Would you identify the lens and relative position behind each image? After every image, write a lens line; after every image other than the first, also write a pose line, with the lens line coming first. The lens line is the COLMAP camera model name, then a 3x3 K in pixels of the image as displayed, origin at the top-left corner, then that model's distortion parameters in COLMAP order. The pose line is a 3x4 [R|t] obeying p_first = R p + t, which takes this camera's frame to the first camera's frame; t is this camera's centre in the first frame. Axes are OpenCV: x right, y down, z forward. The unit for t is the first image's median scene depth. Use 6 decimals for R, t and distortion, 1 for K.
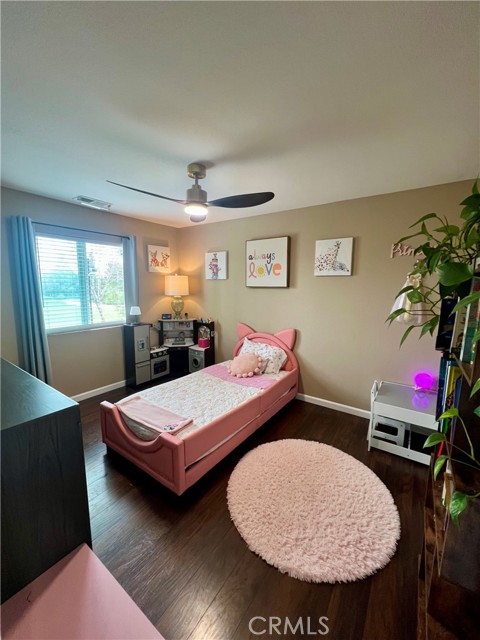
lens RADIAL K [[256.1, 0, 240.9], [0, 256.1, 318.2], [0, 0, 1]] dist [-0.000020, -0.000382]
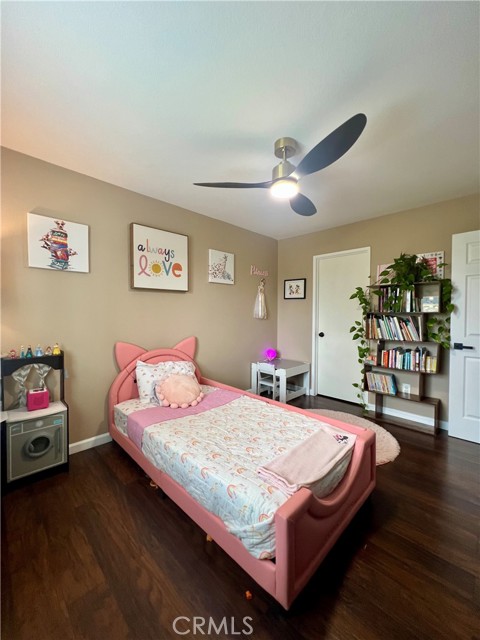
lens RADIAL K [[256.1, 0, 241.2], [0, 256.1, 321.2], [0, 0, 1]] dist [-0.000020, -0.000382]
pose [[0.169691, -0.042386, 0.984585, -0.664098], [0.128553, 0.991490, 0.020527, -0.010957], [-0.977077, 0.123089, 0.173696, 0.655041]]
